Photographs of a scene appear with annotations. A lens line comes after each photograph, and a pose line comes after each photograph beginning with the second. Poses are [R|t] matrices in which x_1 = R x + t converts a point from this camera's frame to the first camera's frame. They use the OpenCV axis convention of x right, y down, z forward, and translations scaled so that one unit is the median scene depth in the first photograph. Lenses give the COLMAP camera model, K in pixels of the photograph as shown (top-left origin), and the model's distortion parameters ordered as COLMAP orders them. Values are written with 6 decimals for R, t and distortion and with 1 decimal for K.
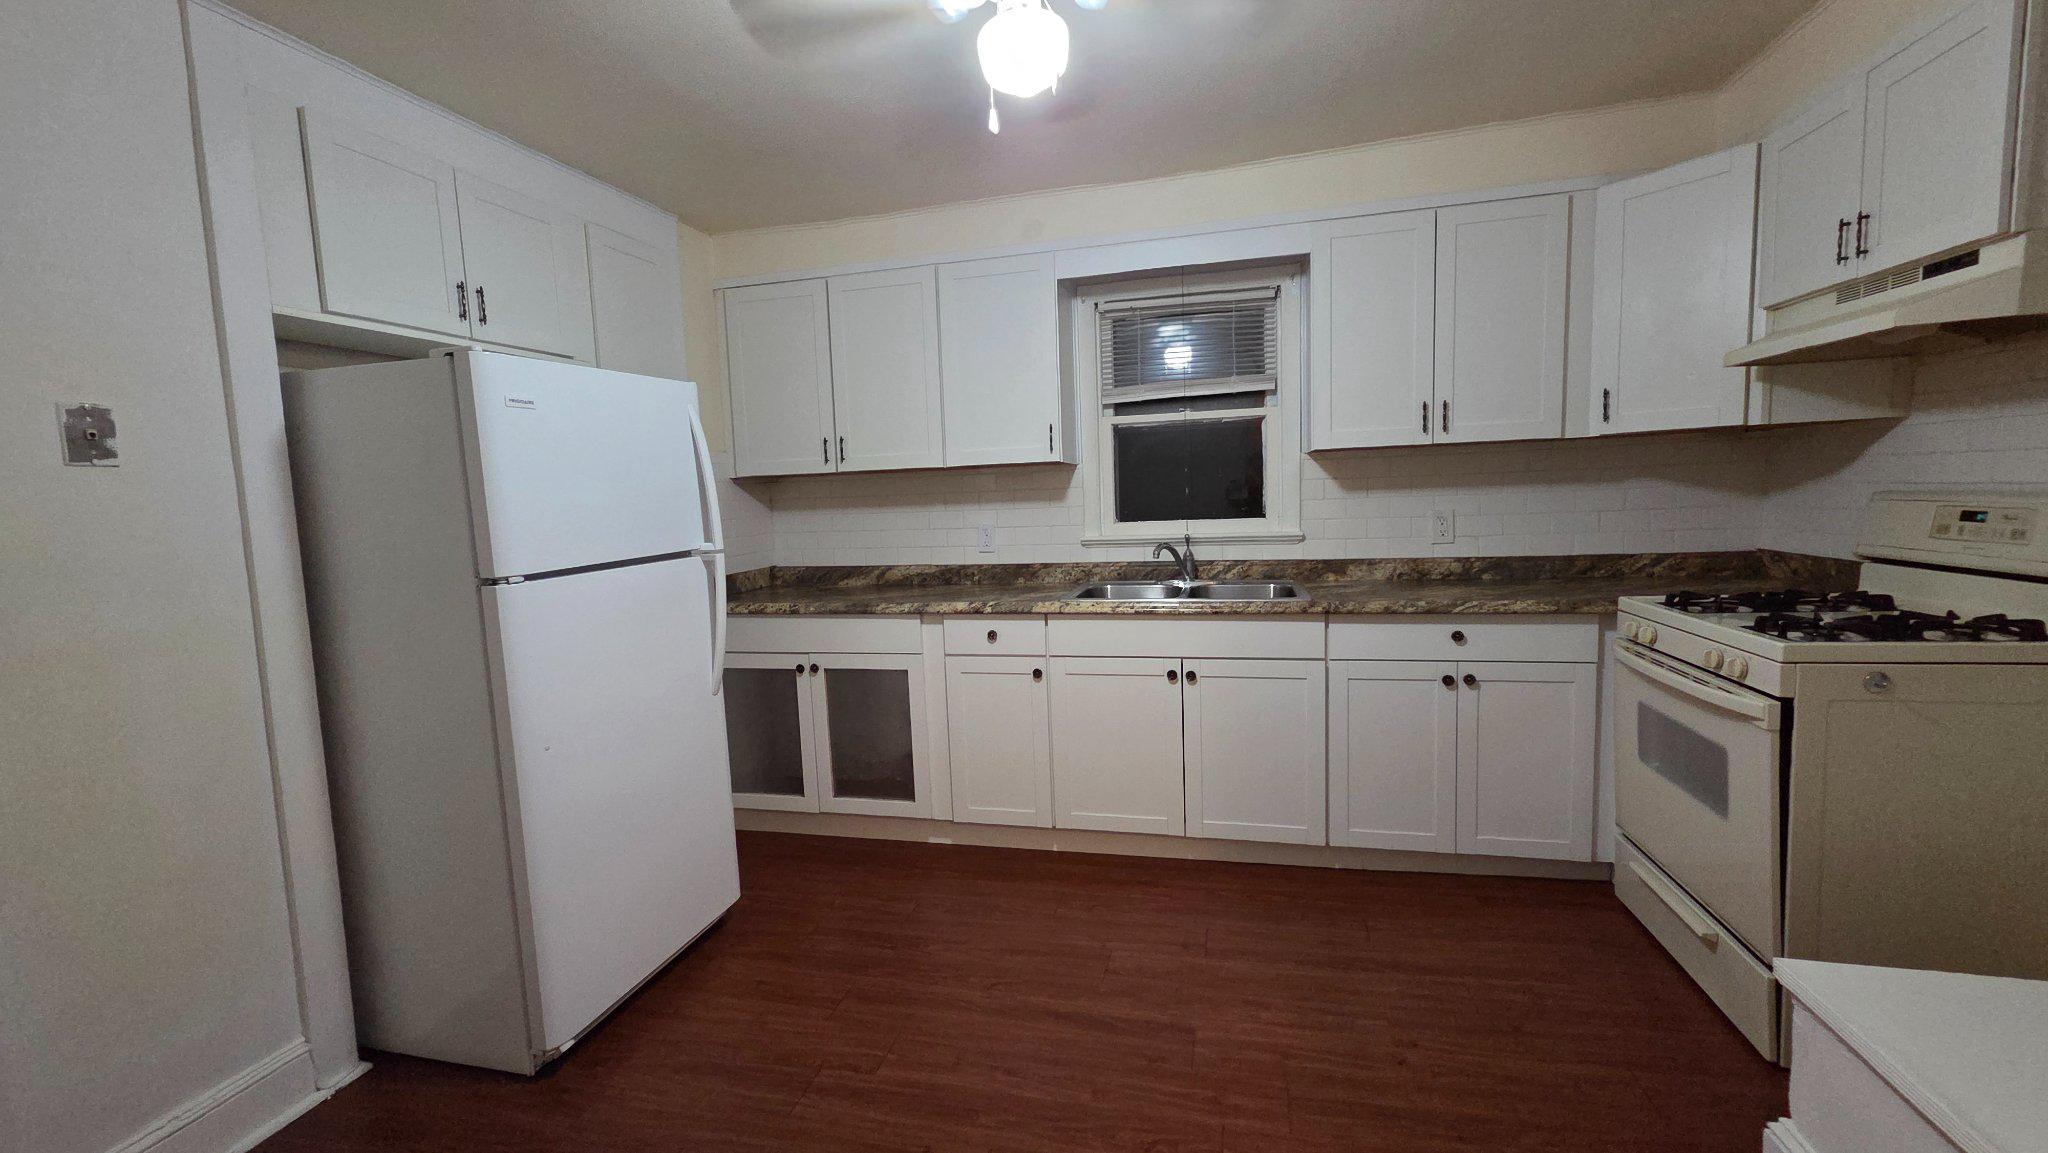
lens RADIAL K [[842.6, 0, 1031.6], [0, 842.6, 578.2], [0, 0, 1]] dist [0.008644, -0.001362]
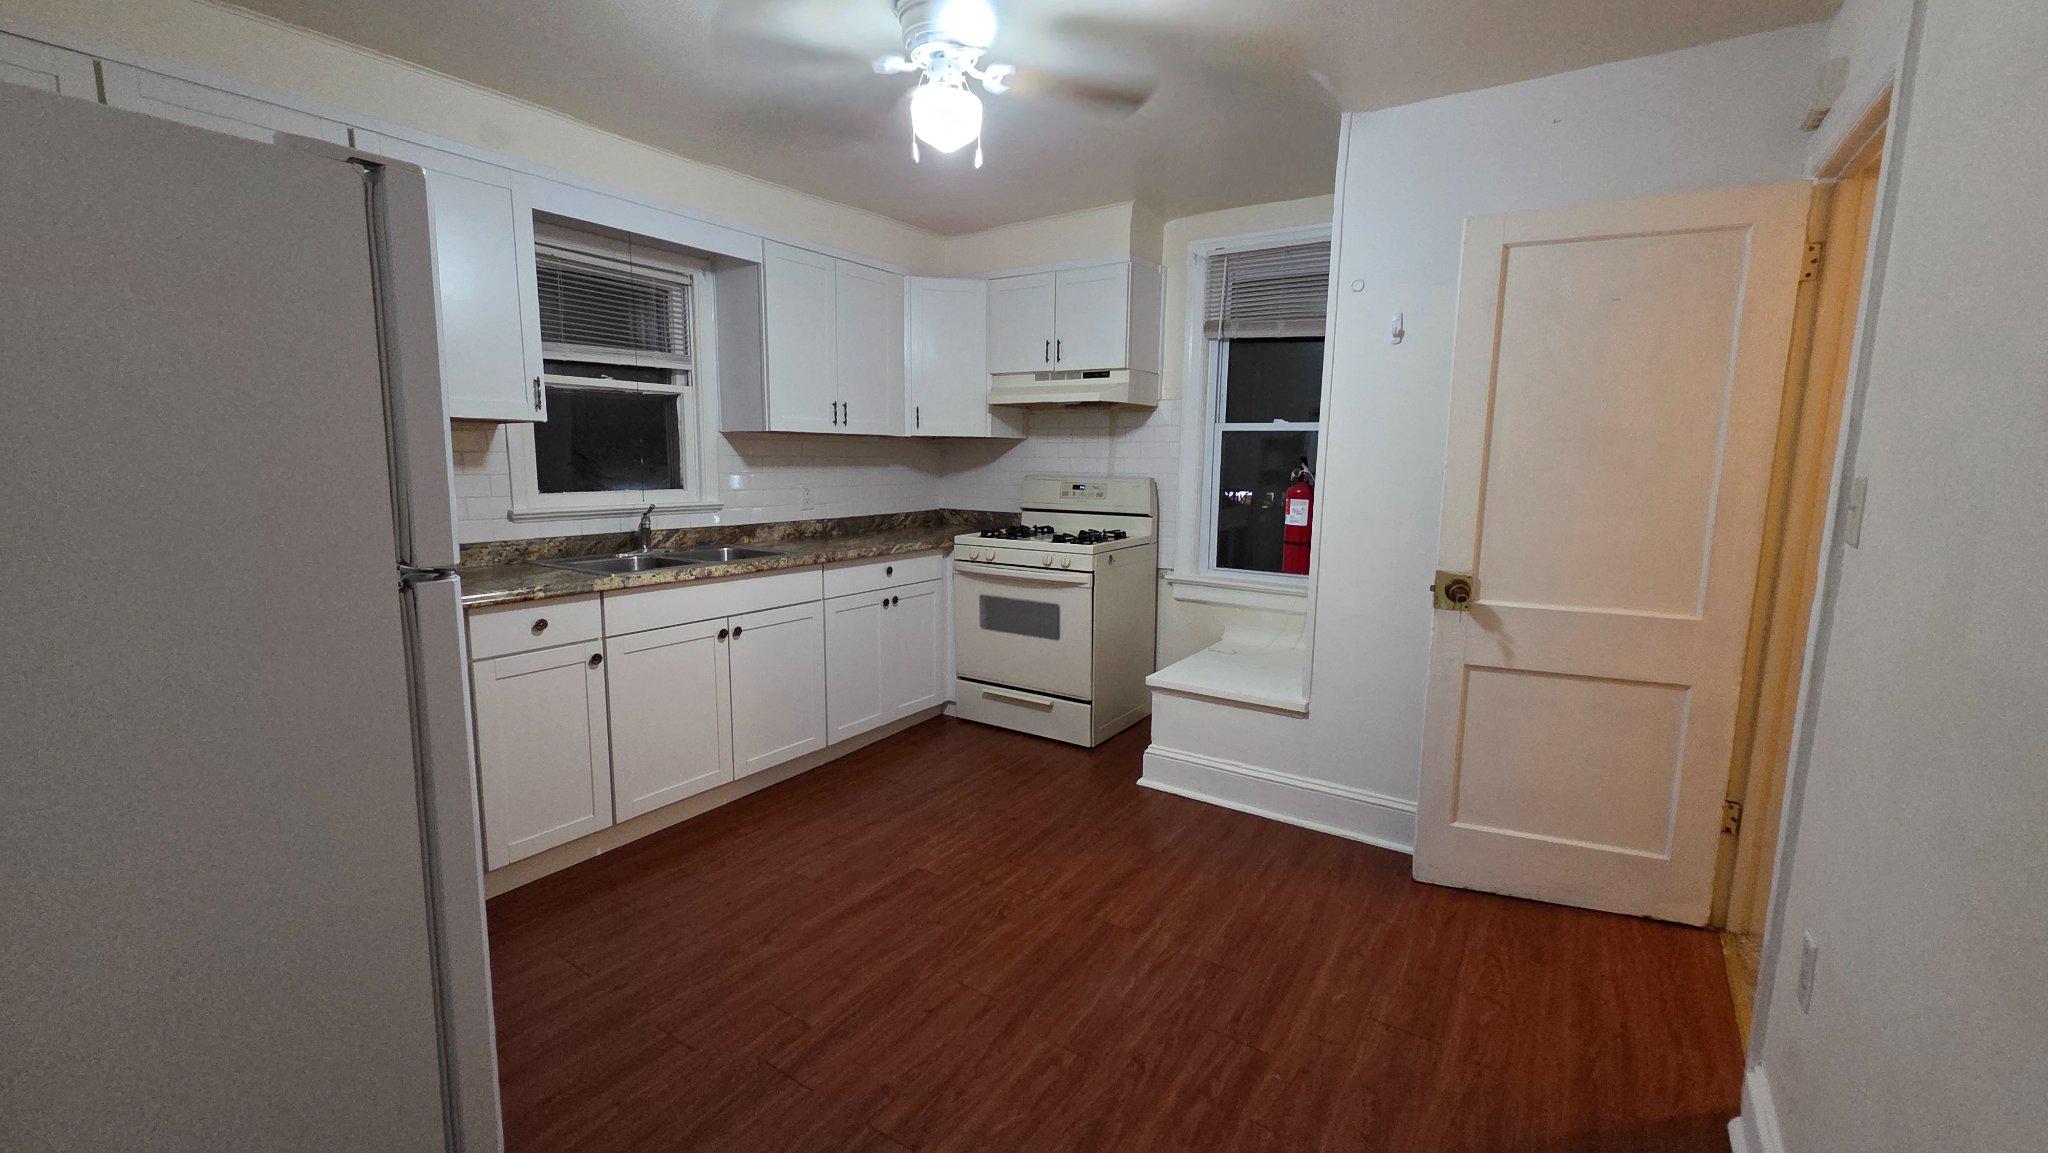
lens RADIAL K [[842.6, 0, 1024.6], [0, 842.6, 578.9], [0, 0, 1]] dist [0.008644, -0.001362]
pose [[0.333710, -0.092677, 0.938109, -0.705389], [0.075232, 0.994600, 0.071496, -0.001968], [-0.939669, 0.046717, 0.338880, 0.273744]]
